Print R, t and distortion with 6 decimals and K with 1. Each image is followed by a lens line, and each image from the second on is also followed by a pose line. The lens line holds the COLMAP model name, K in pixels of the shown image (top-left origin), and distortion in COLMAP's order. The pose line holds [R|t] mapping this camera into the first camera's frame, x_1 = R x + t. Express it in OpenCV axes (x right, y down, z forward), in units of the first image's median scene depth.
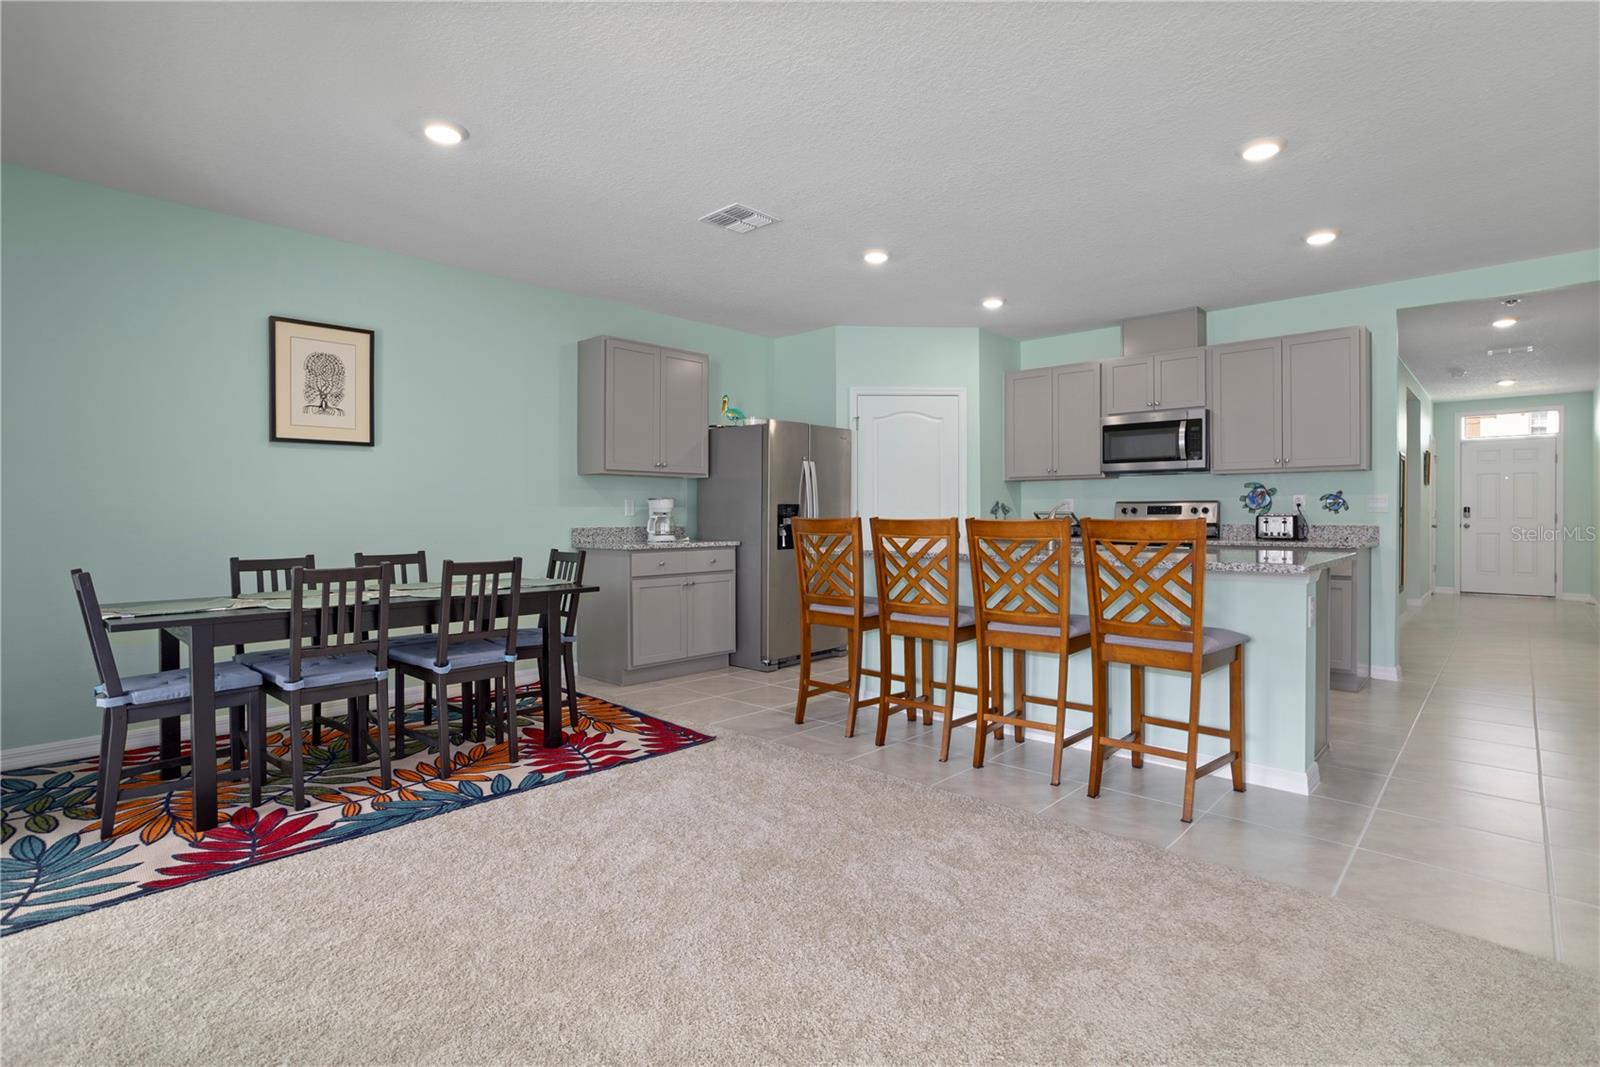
lens RADIAL K [[772.3, 0, 803.3], [0, 772.3, 524.1], [0, 0, 1]] dist [-0.062501, 0.037221]
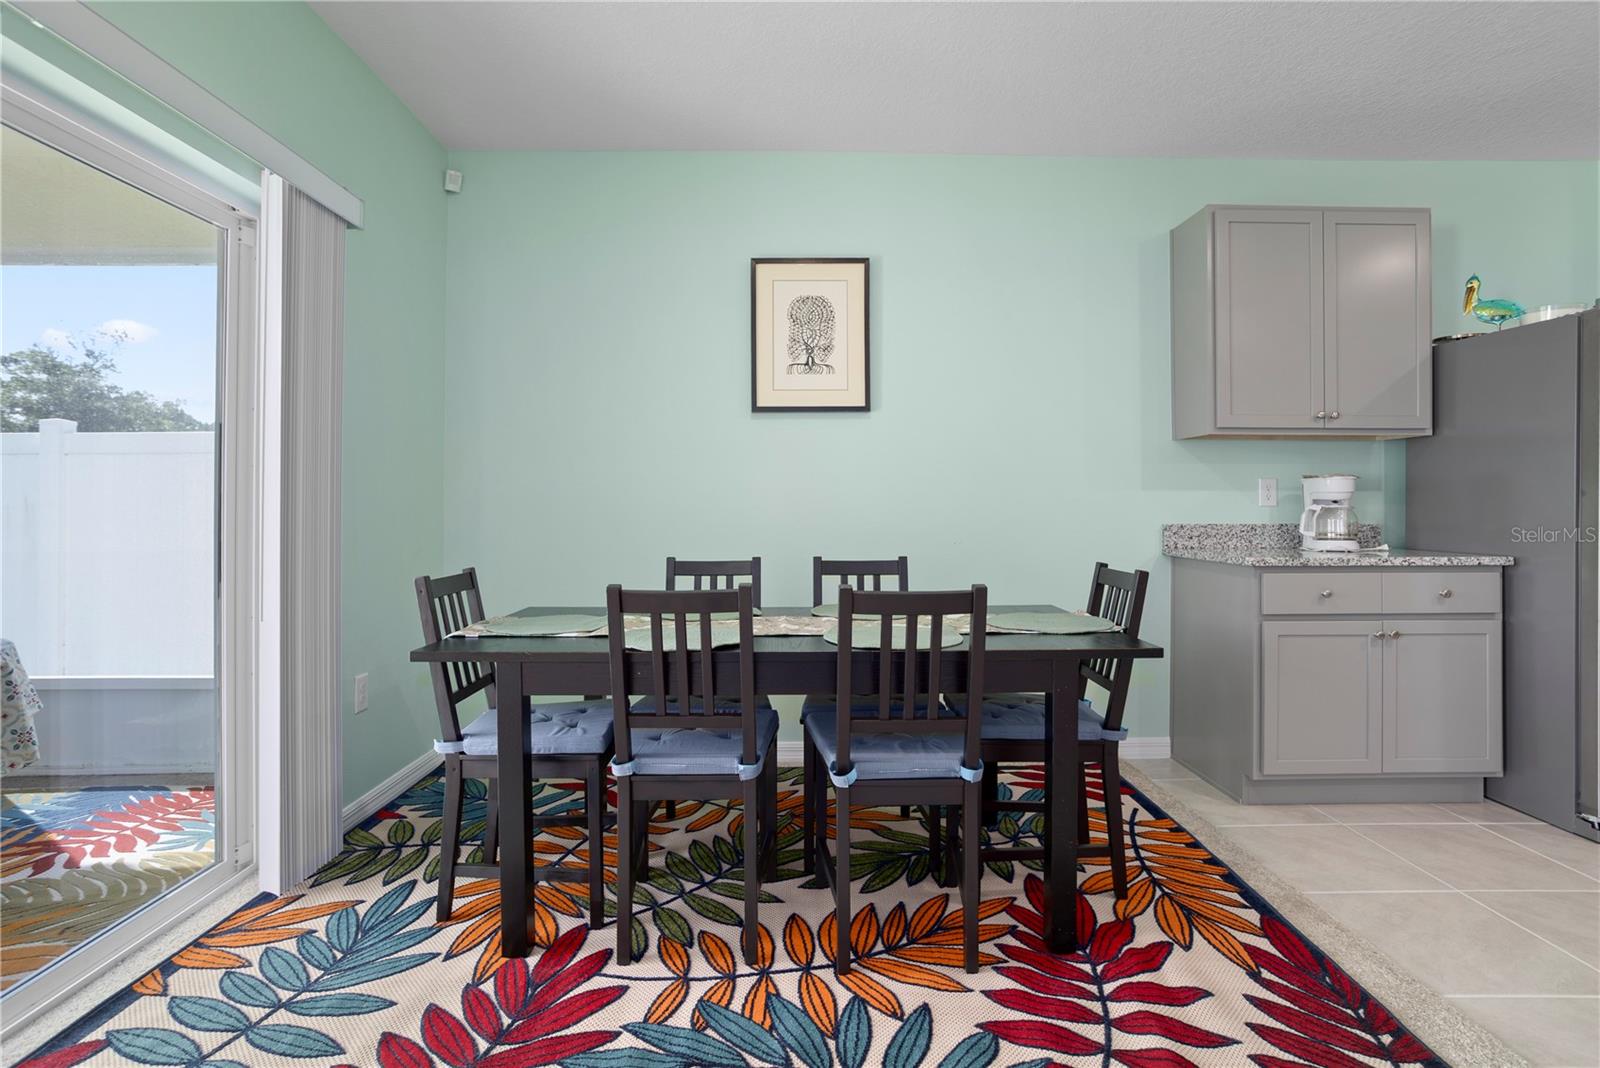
lens RADIAL K [[783.9, 0, 803.2], [0, 783.9, 497.8], [0, 0, 1]] dist [-0.049977, 0.028749]
pose [[0.695354, -0.003691, -0.718658, -0.048628], [-0.009937, 0.999842, -0.014749, -0.004540], [0.718599, 0.017397, 0.695207, 0.351314]]
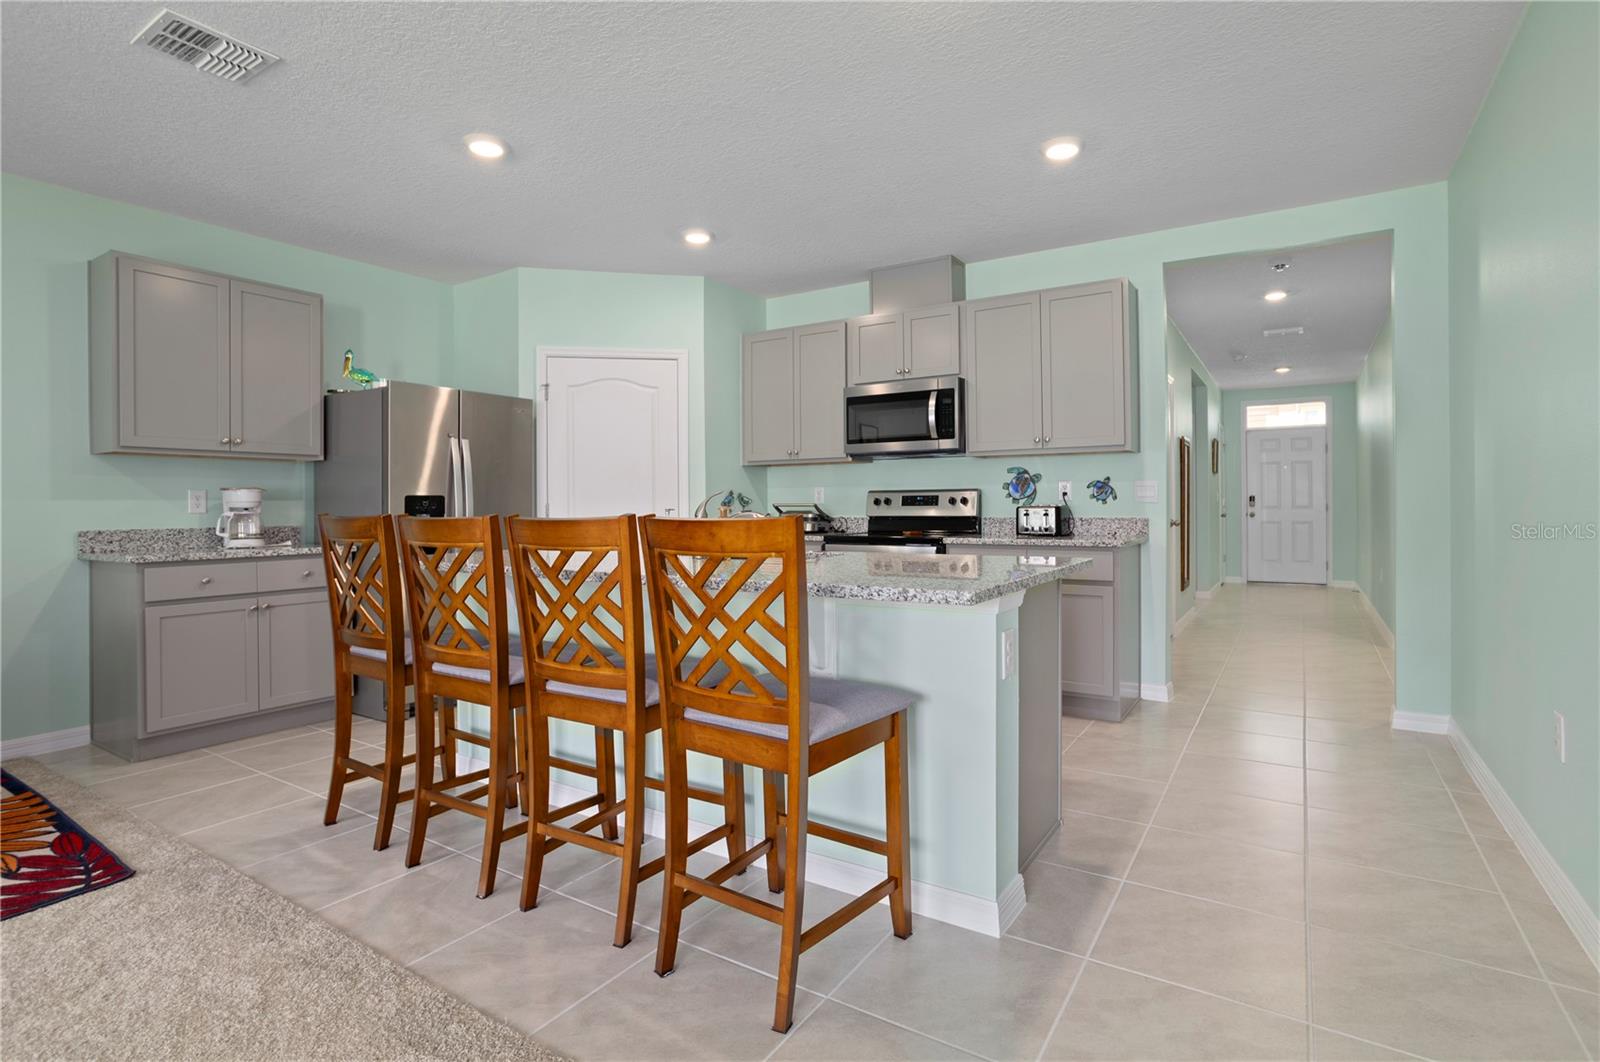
lens RADIAL K [[779.3, 0, 806.1], [0, 779.3, 512.8], [0, 0, 1]] dist [-0.055920, 0.029017]
pose [[0.982700, -0.007478, 0.185051, 0.220373], [0.008211, 0.999961, -0.003194, -0.003854], [-0.185020, 0.004658, 0.982724, 0.215951]]
